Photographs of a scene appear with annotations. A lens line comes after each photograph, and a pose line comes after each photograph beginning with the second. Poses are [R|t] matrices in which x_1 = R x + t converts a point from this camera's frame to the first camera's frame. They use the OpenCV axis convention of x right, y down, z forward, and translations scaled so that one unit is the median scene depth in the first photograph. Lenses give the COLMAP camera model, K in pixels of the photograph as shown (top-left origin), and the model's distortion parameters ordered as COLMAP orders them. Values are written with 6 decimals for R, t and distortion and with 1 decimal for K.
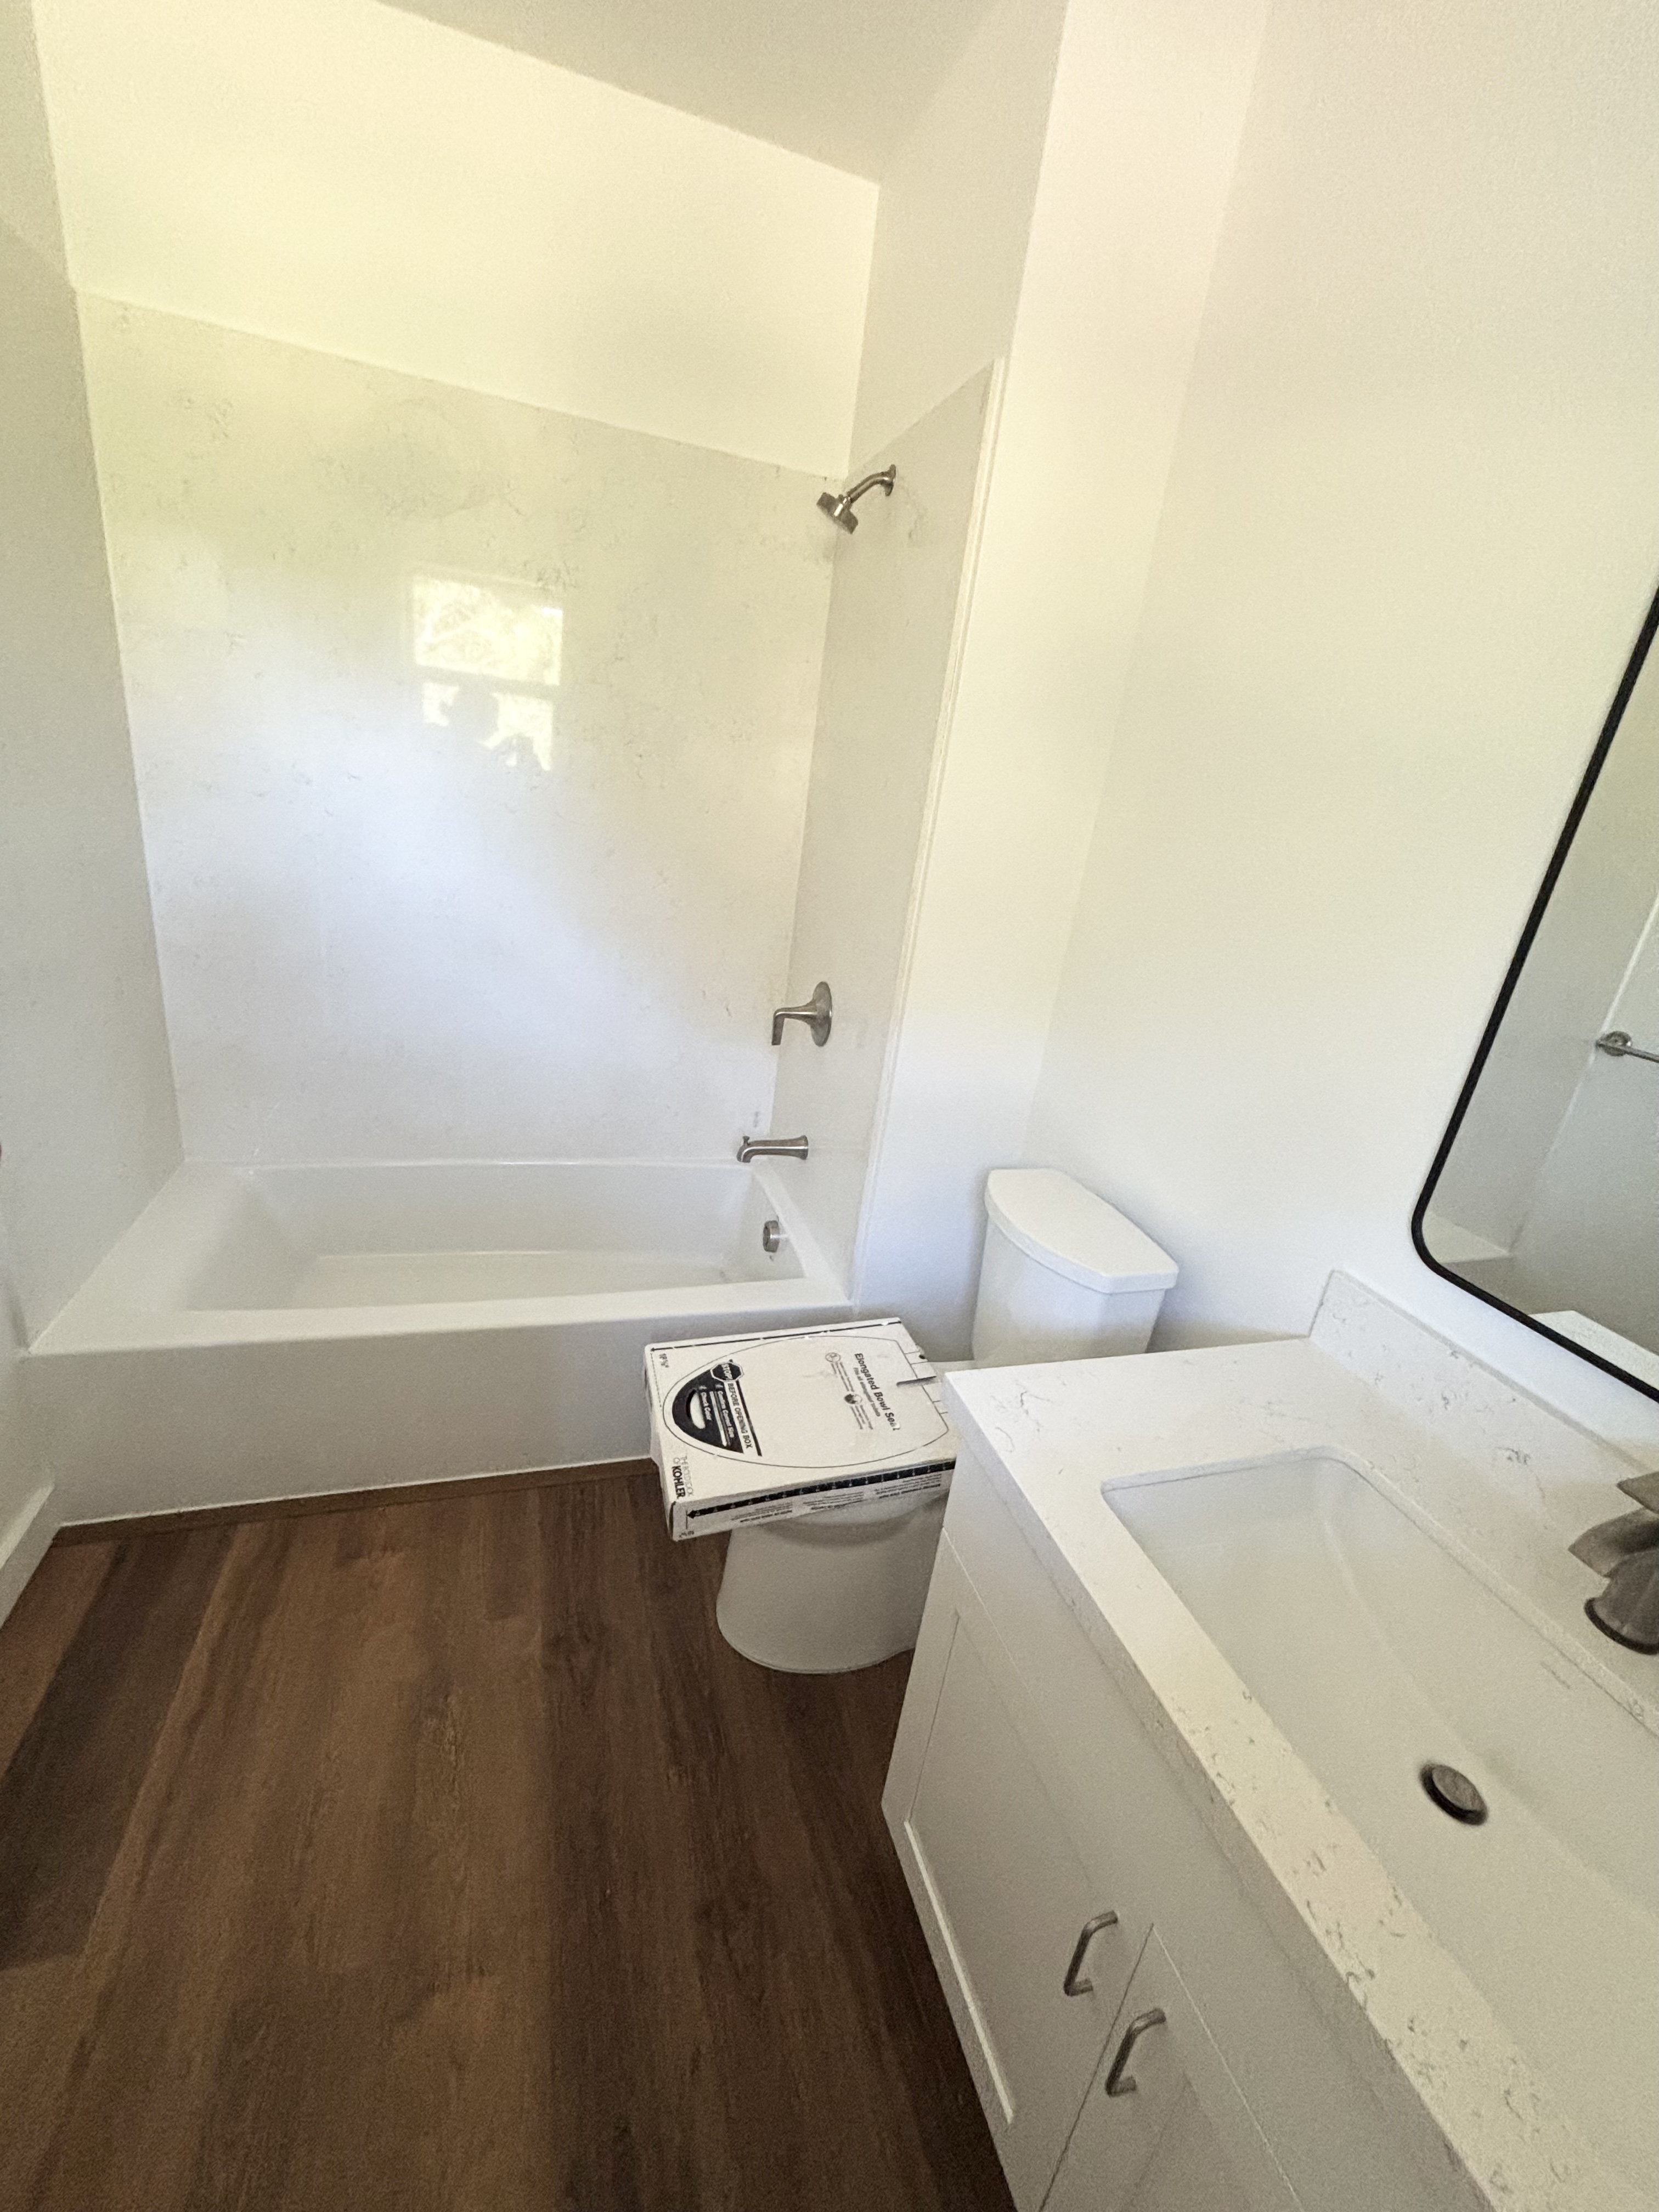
lens RADIAL K [[896.7, 0, 831.9], [0, 896.7, 1103.8], [0, 0, 1]] dist [0.000730, 0.000292]
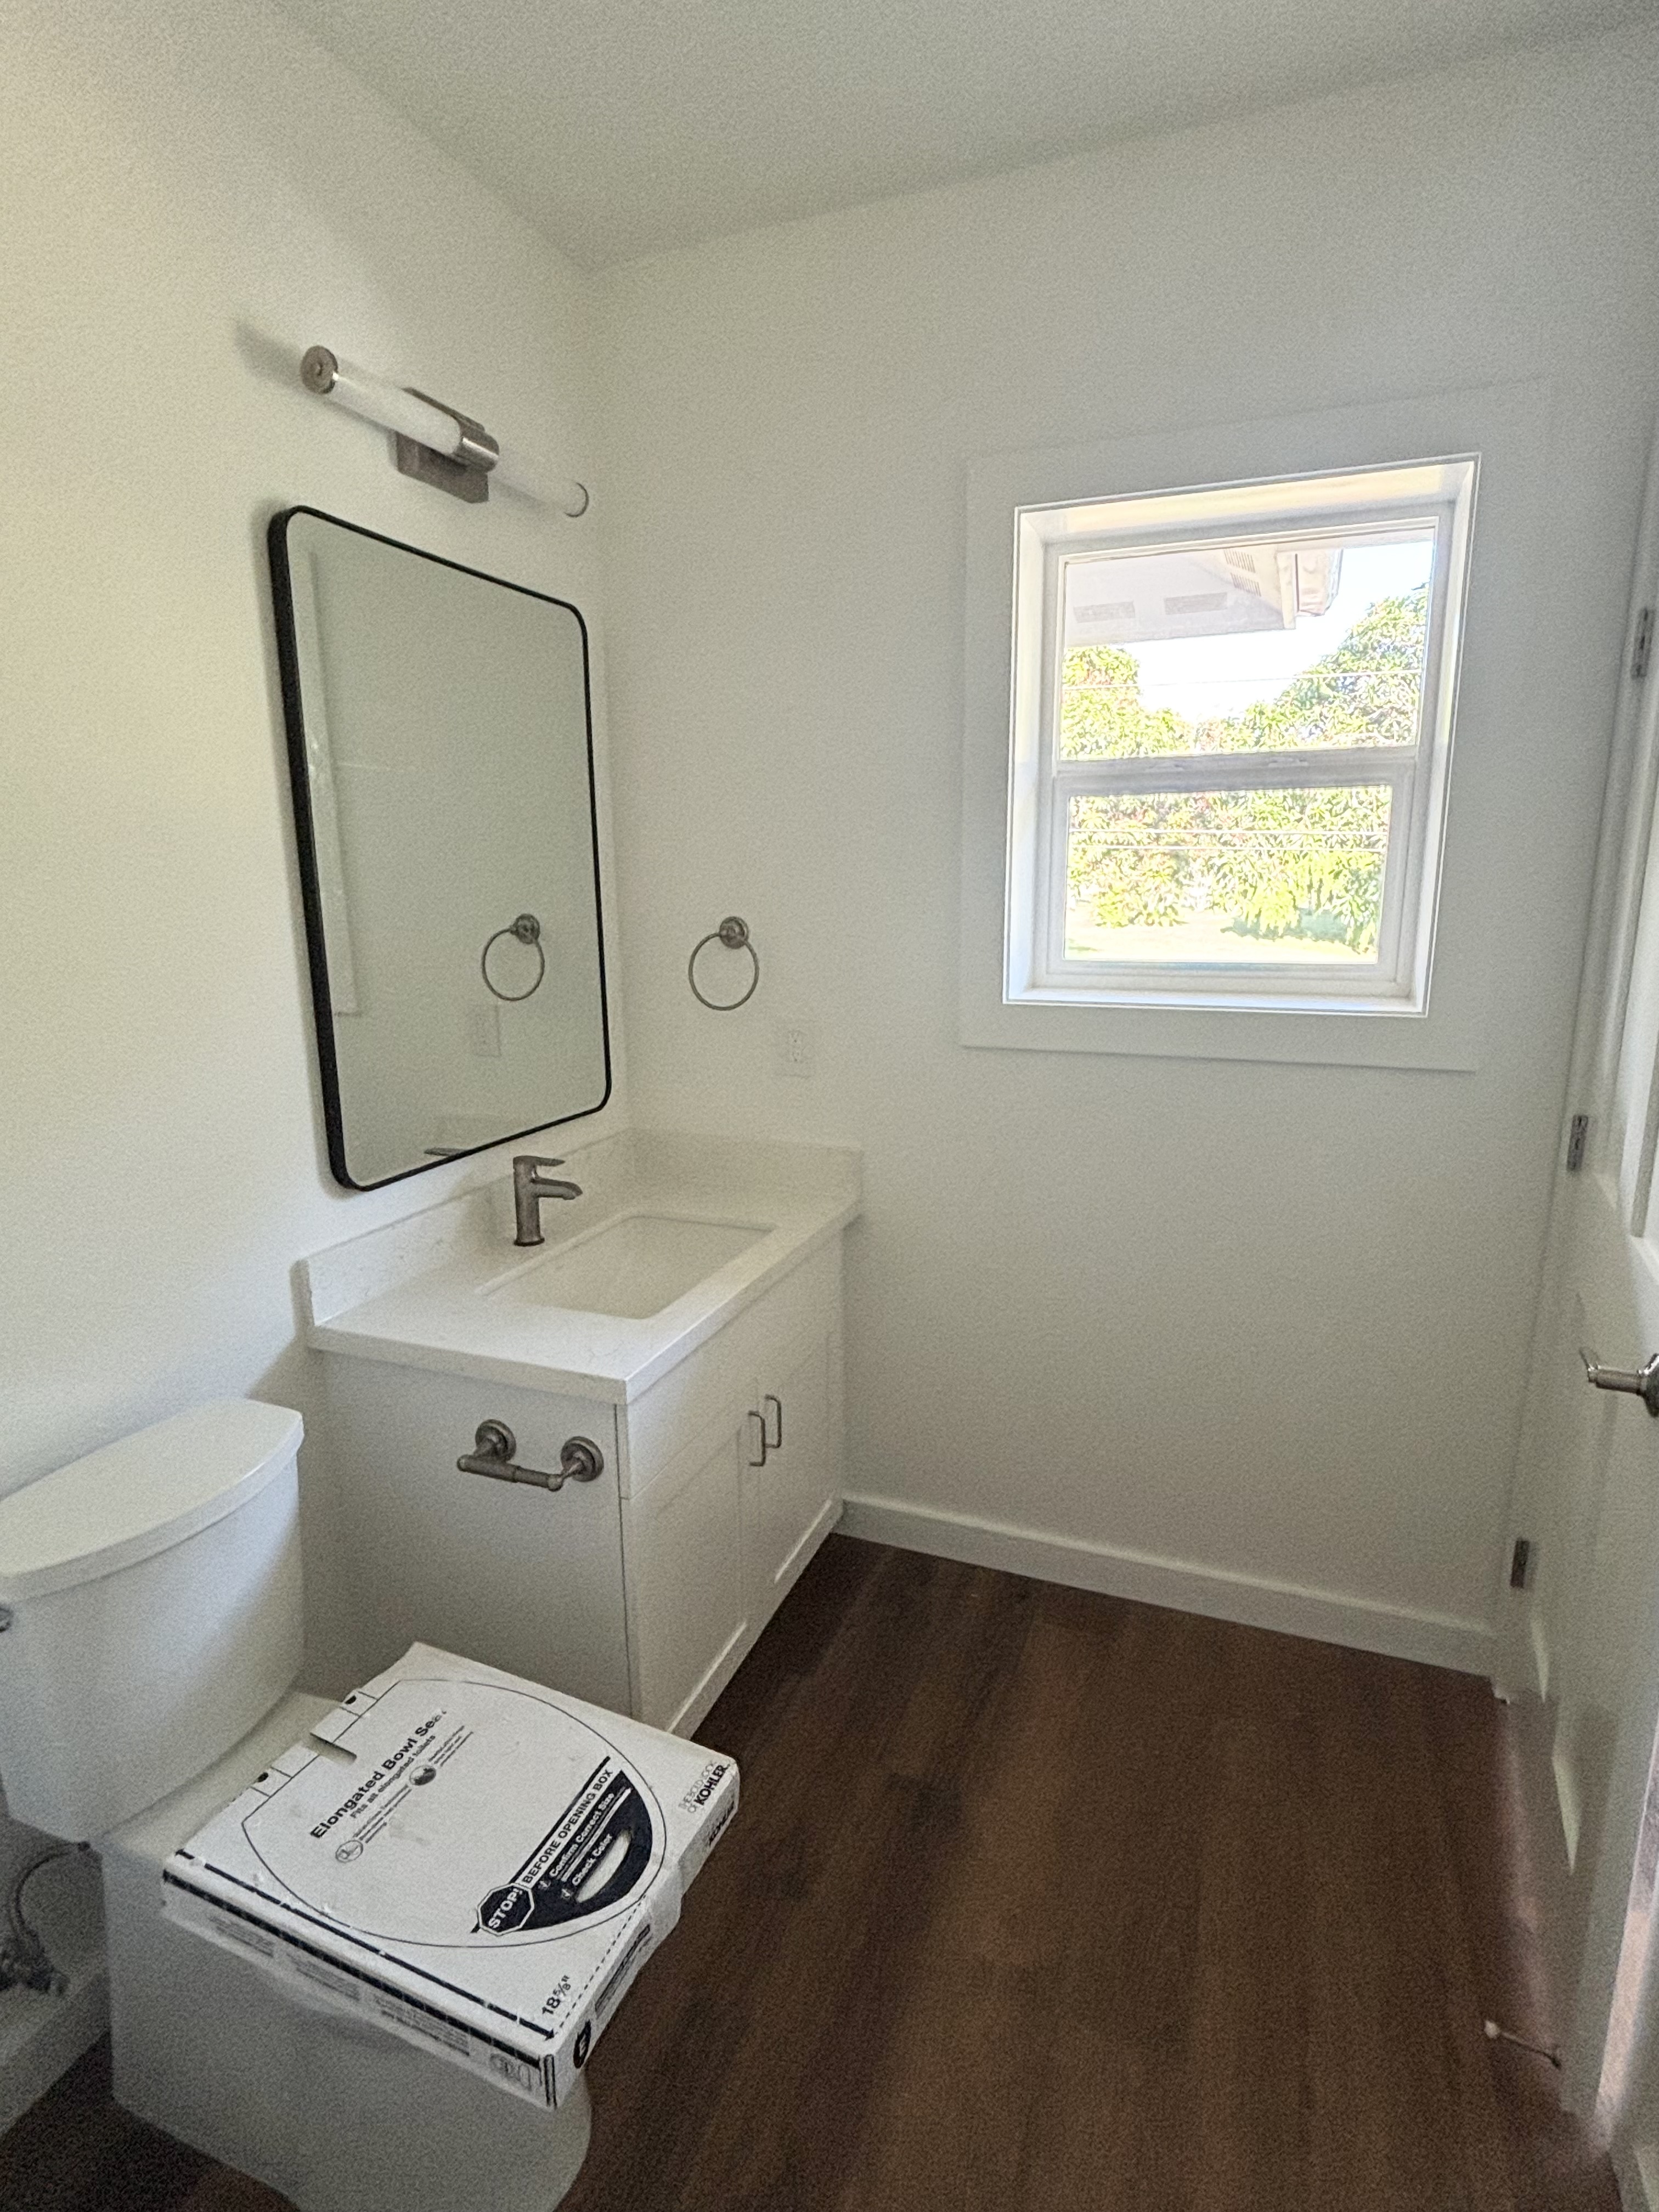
lens RADIAL K [[1109.5, 0, 829.6], [0, 1109.5, 1115.9], [0, 0, 1]] dist [-0.049322, 0.038509]
pose [[-0.768010, -0.248531, 0.590248, -0.631362], [0.134741, 0.838300, 0.528297, -0.534608], [-0.626103, 0.485269, -0.610335, 1.155959]]
